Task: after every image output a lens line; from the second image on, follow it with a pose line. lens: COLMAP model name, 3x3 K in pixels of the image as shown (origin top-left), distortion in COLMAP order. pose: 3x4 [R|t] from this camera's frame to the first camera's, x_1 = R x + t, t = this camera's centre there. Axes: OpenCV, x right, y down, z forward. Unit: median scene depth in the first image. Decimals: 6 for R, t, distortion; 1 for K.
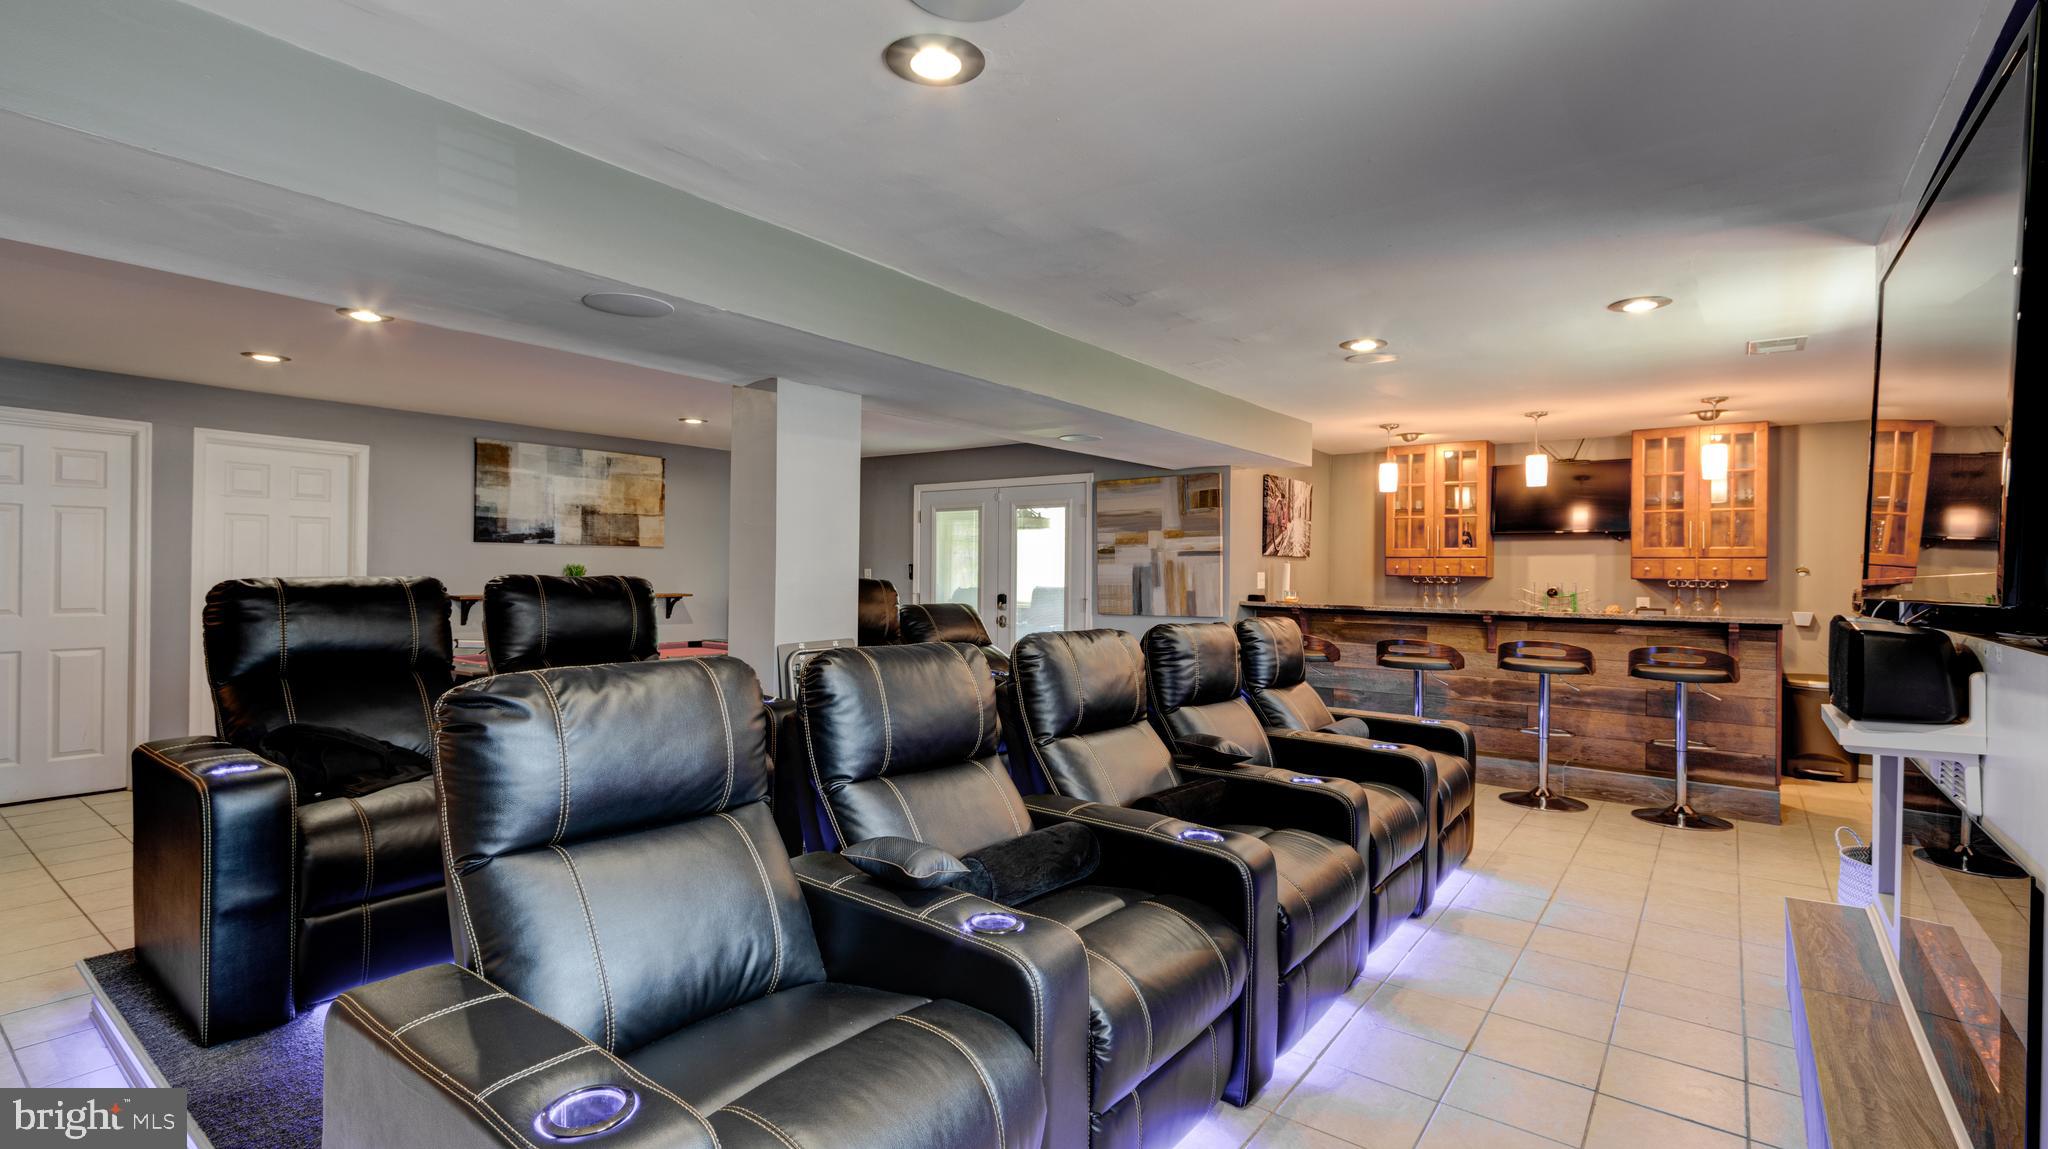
lens RADIAL K [[934.5, 0, 1012.5], [0, 934.5, 573.3], [0, 0, 1]] dist [0.000174, -0.000605]
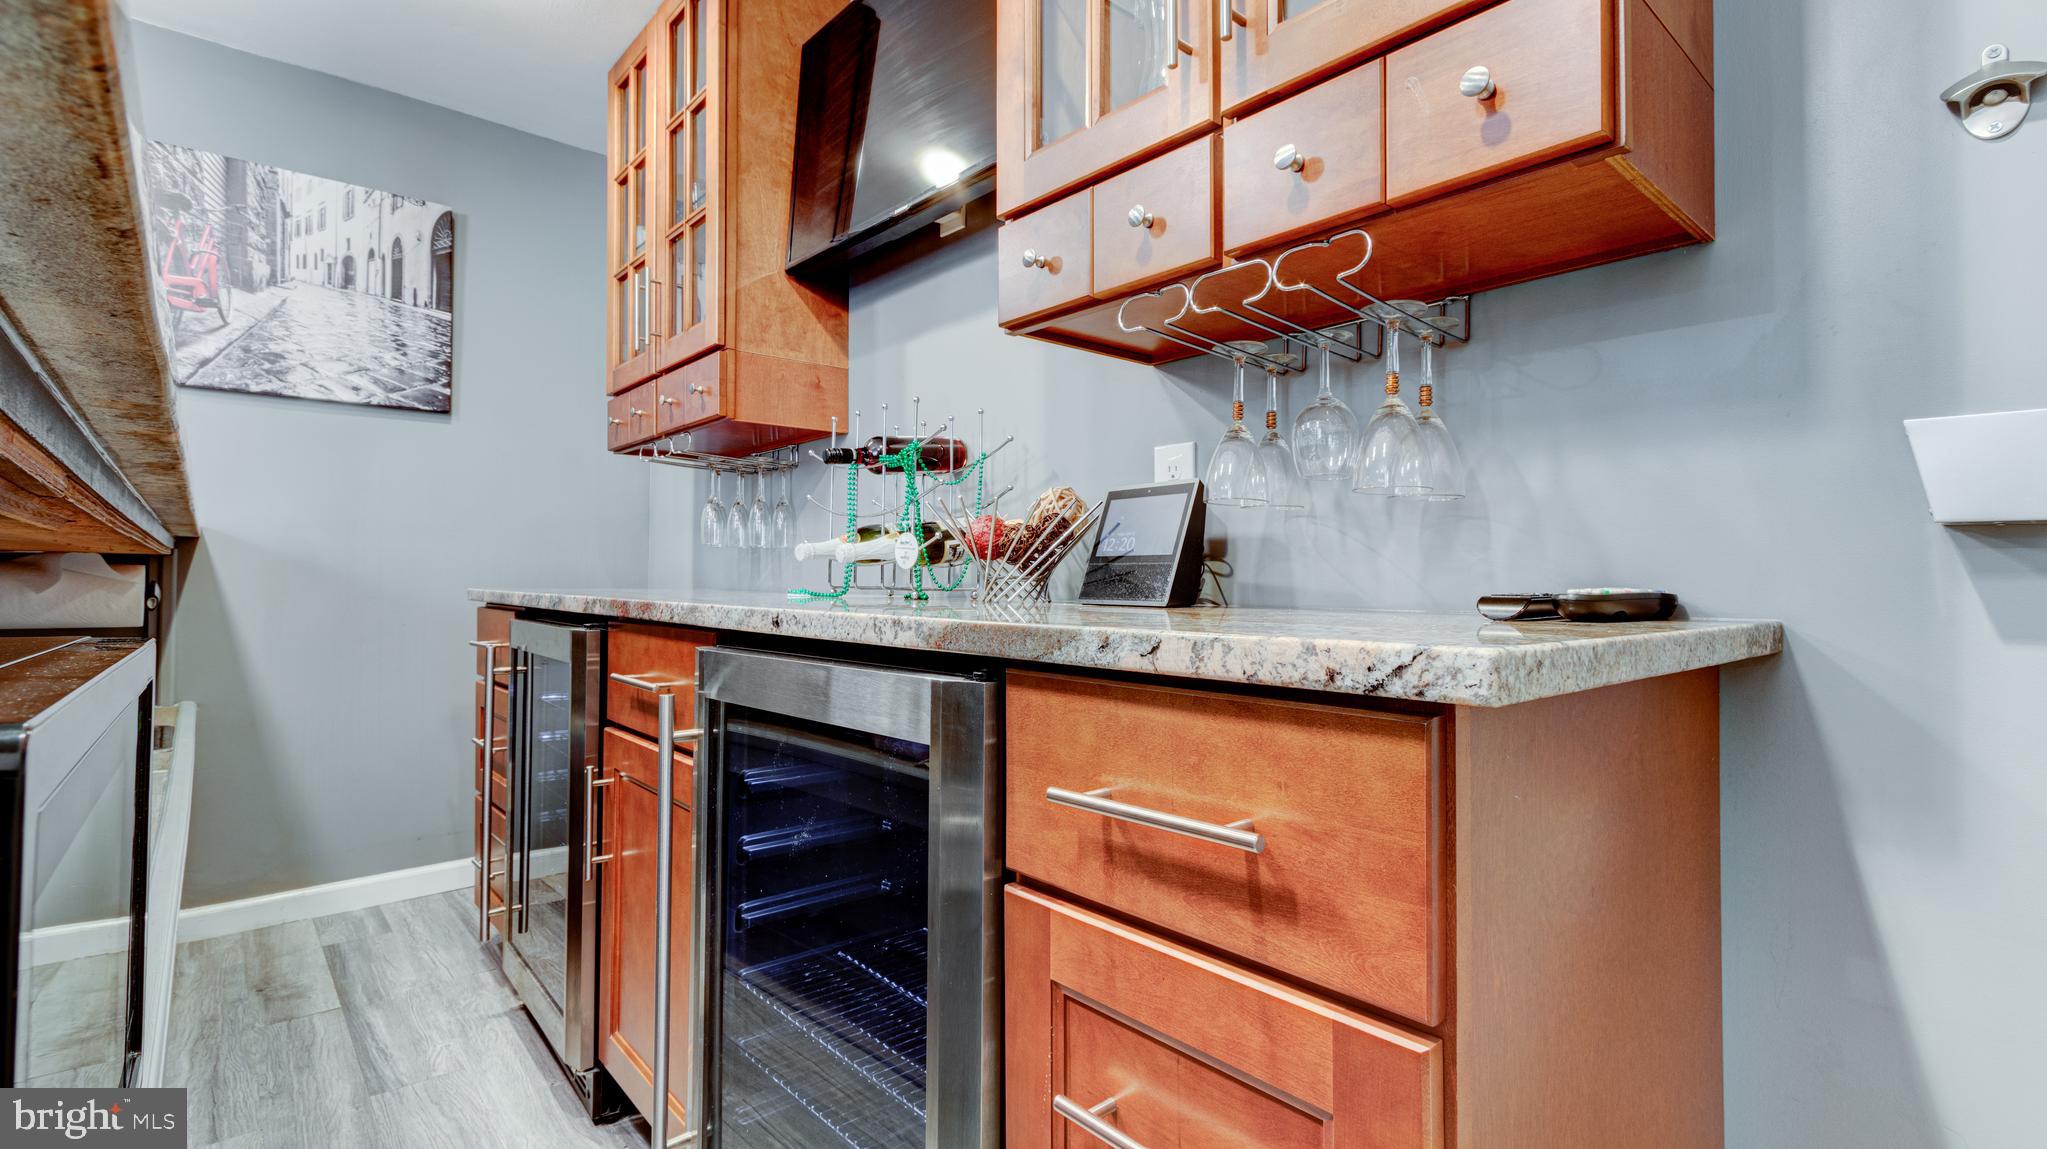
lens RADIAL K [[934.1, 0, 1027.2], [0, 934.1, 571.4], [0, 0, 1]] dist [0.000174, -0.000605]
pose [[0.980103, -0.012285, -0.198108, 0.679334], [0.009853, 0.999864, -0.013259, 0.056933], [0.198244, 0.011044, 0.980090, 0.778845]]
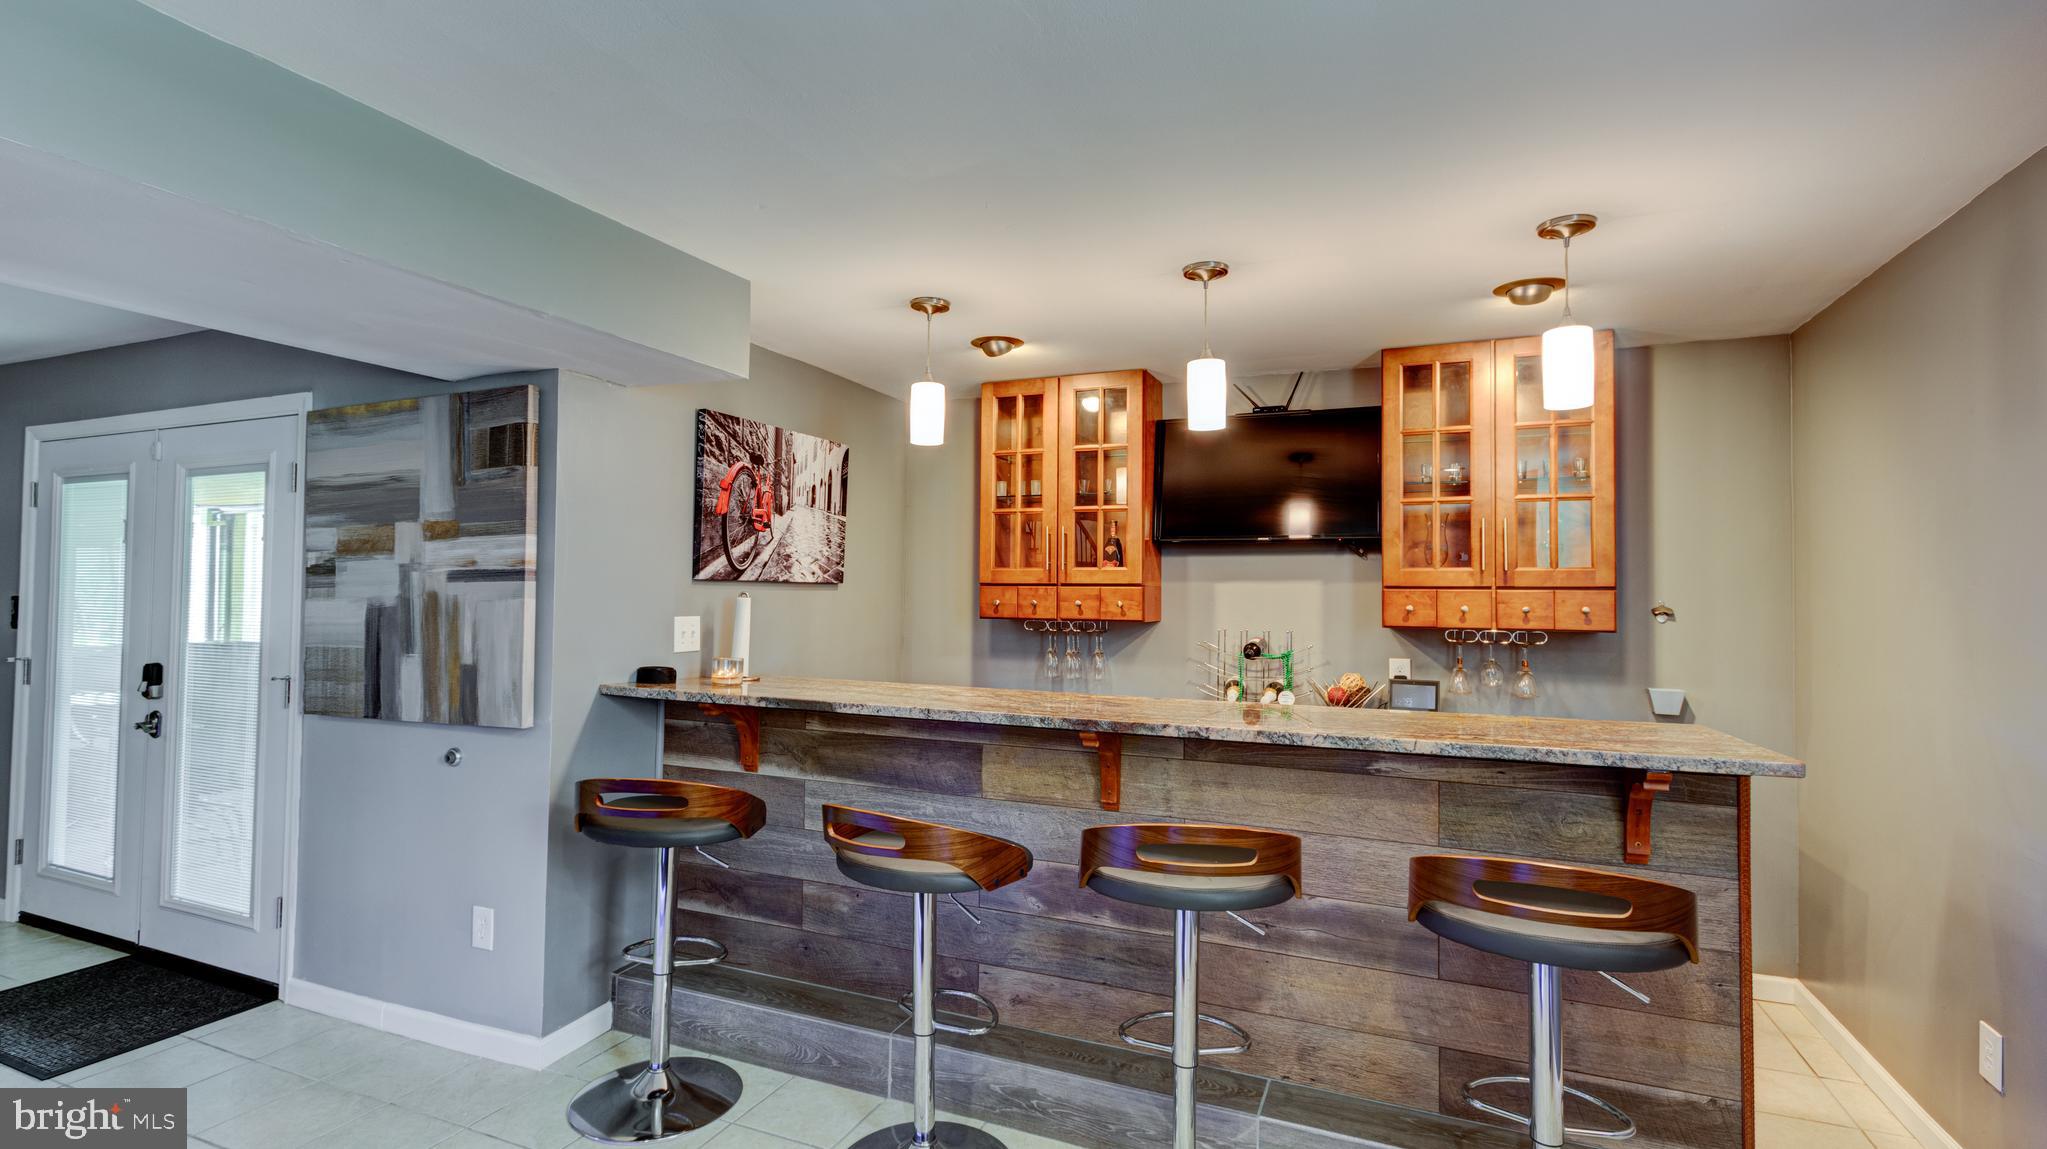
lens RADIAL K [[934.1, 0, 1023.5], [0, 934.1, 575.8], [0, 0, 1]] dist [0.000174, -0.000605]
pose [[0.968647, 0.004479, 0.248402, 0.319780], [0.000721, 0.999783, -0.020841, -0.011769], [-0.248442, 0.020367, 0.968433, 0.516174]]
